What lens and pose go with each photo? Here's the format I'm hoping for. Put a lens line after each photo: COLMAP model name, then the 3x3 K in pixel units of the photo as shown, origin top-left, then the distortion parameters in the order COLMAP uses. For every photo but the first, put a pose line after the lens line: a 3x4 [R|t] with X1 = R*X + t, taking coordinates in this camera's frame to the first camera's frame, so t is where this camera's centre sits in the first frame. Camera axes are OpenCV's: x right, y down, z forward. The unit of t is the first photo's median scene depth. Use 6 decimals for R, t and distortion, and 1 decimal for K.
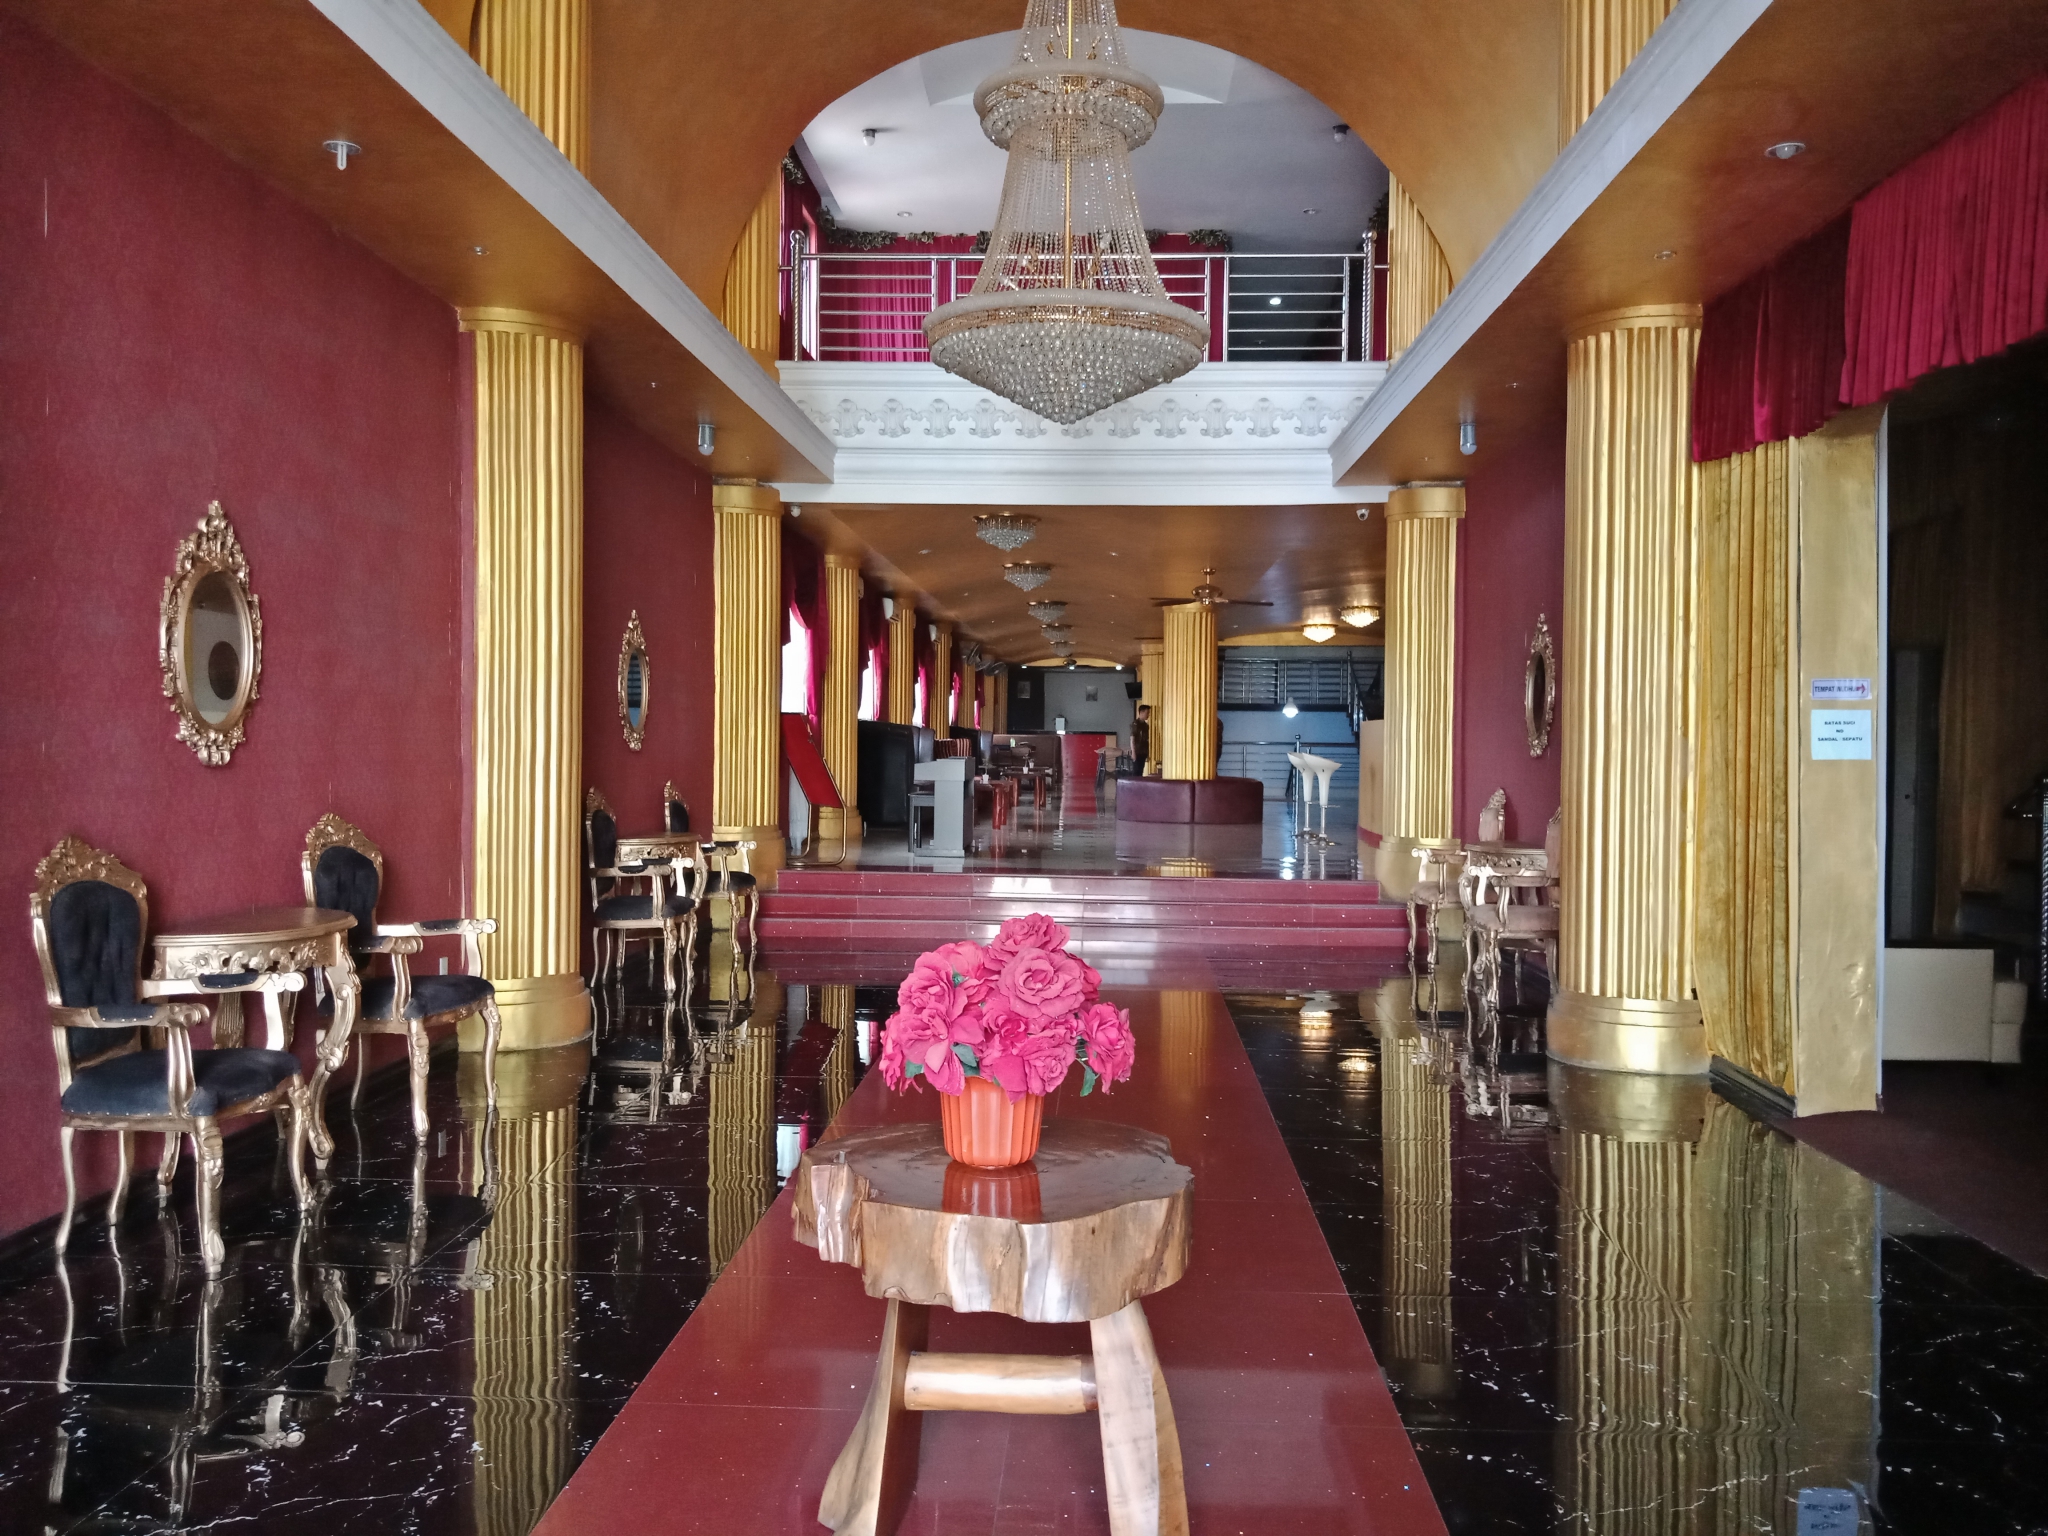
lens RADIAL K [[1734.0, 0, 1024.0], [0, 1734.0, 768.0], [0, 0, 1]] dist [-0.010932, -0.004352]
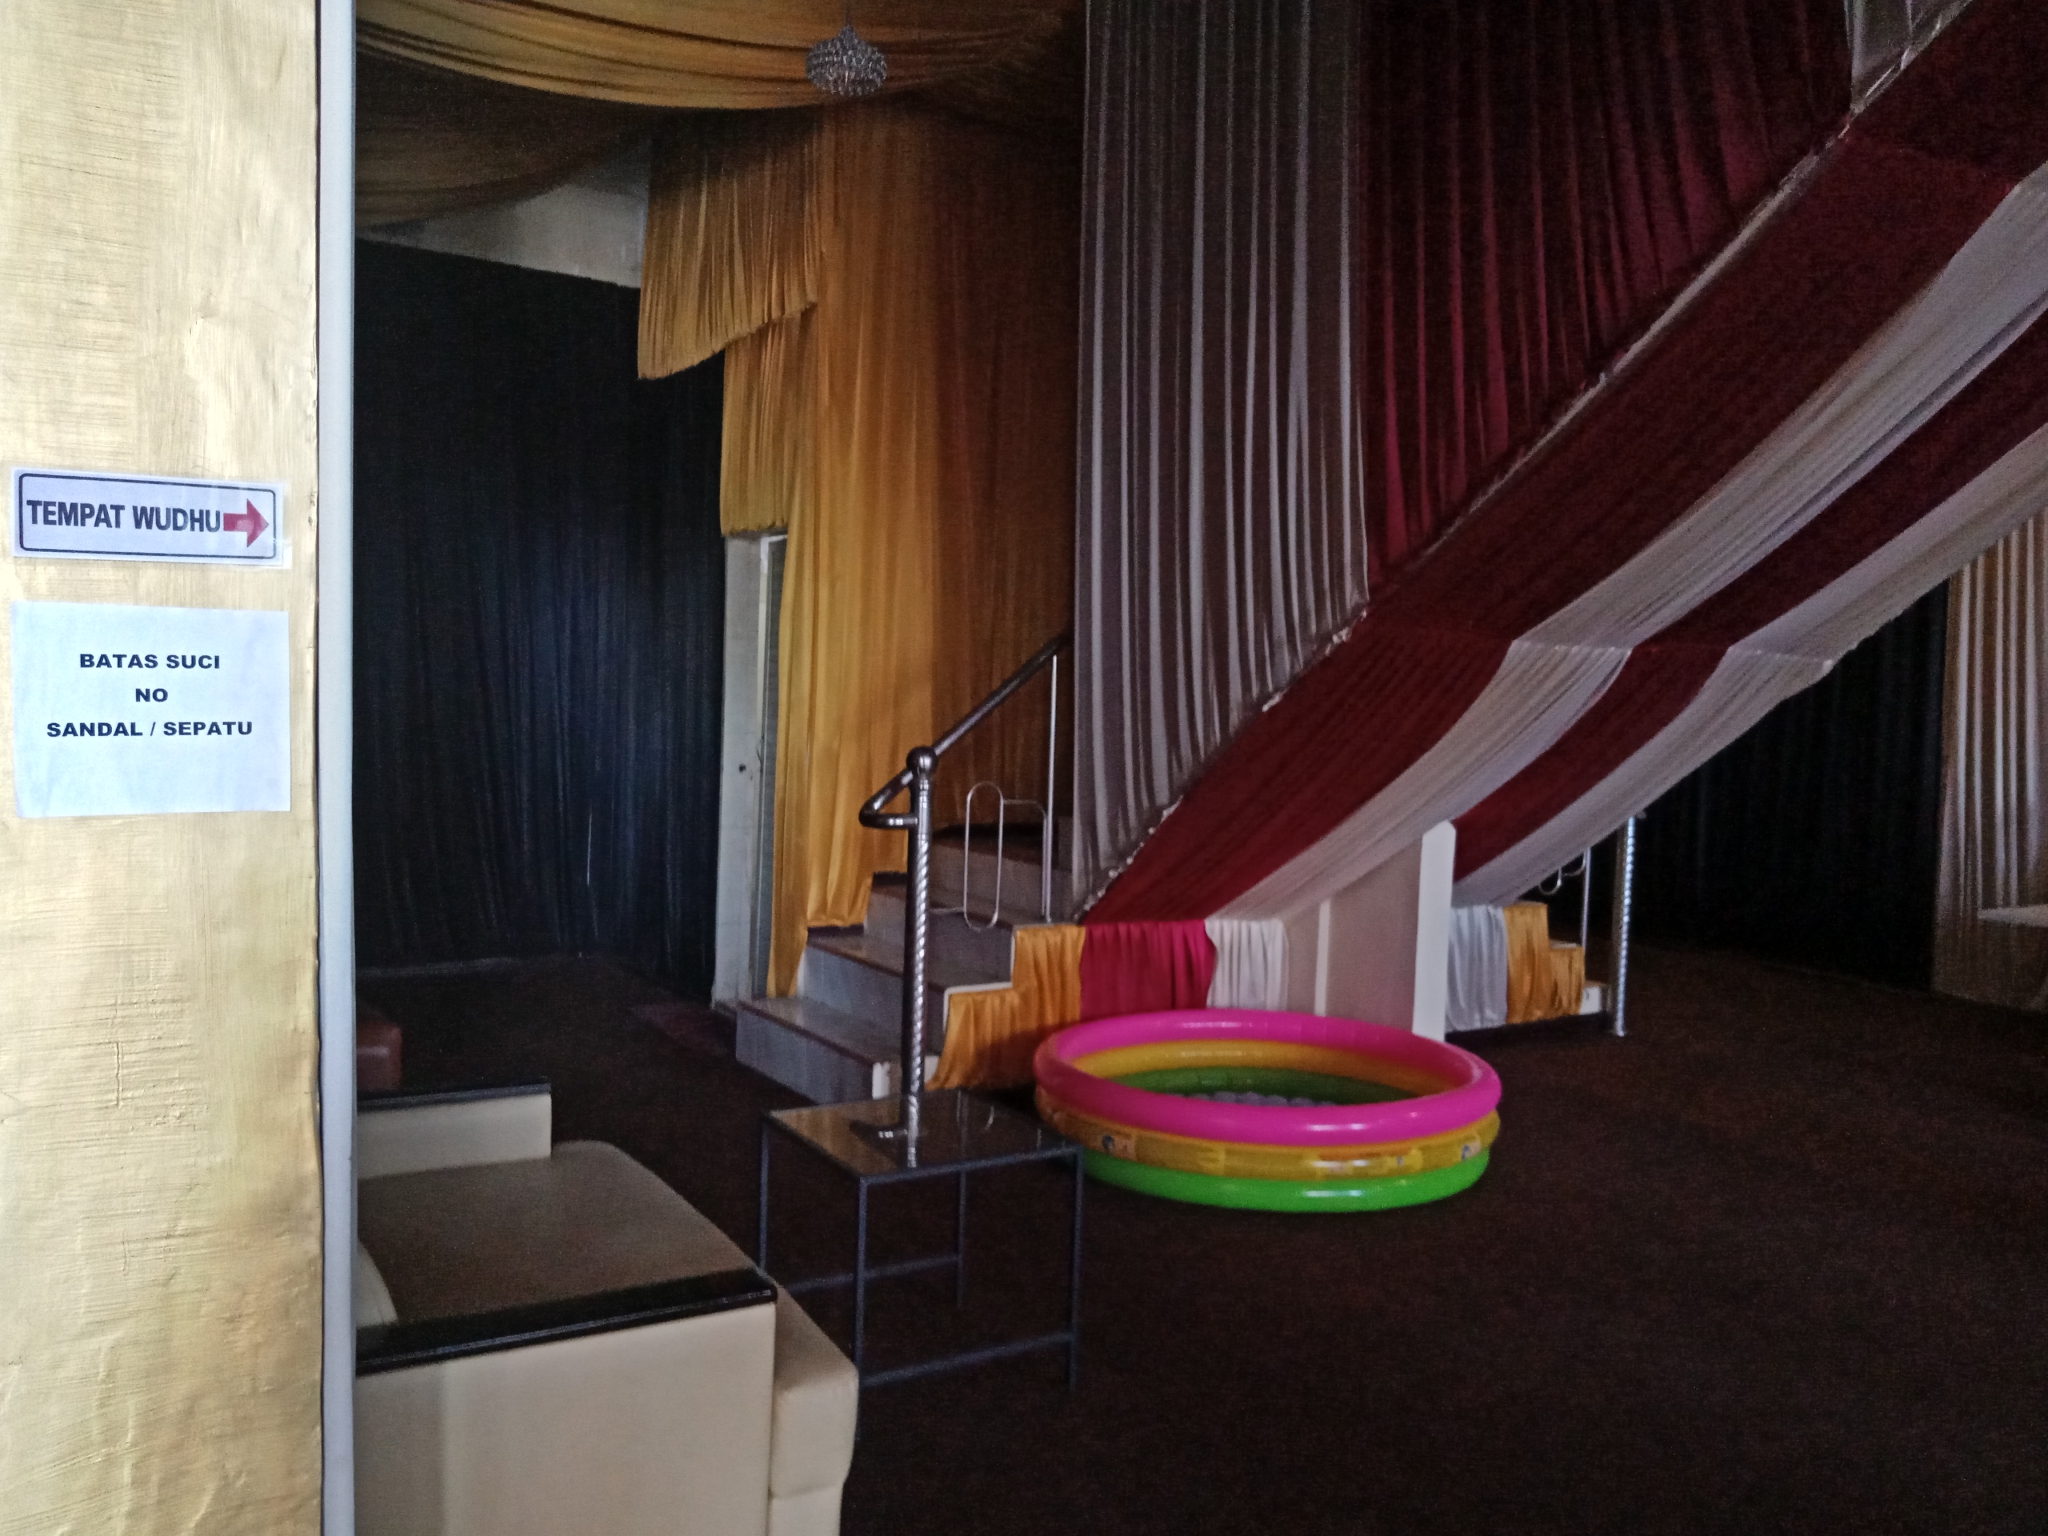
lens RADIAL K [[1734.0, 0, 1024.0], [0, 1734.0, 768.0], [0, 0, 1]] dist [-0.010932, -0.004352]
pose [[0.834270, -0.012417, 0.551217, 0.340881], [-0.013978, 0.998949, 0.043658, -0.018124], [-0.551179, -0.044128, 0.833219, 0.567069]]
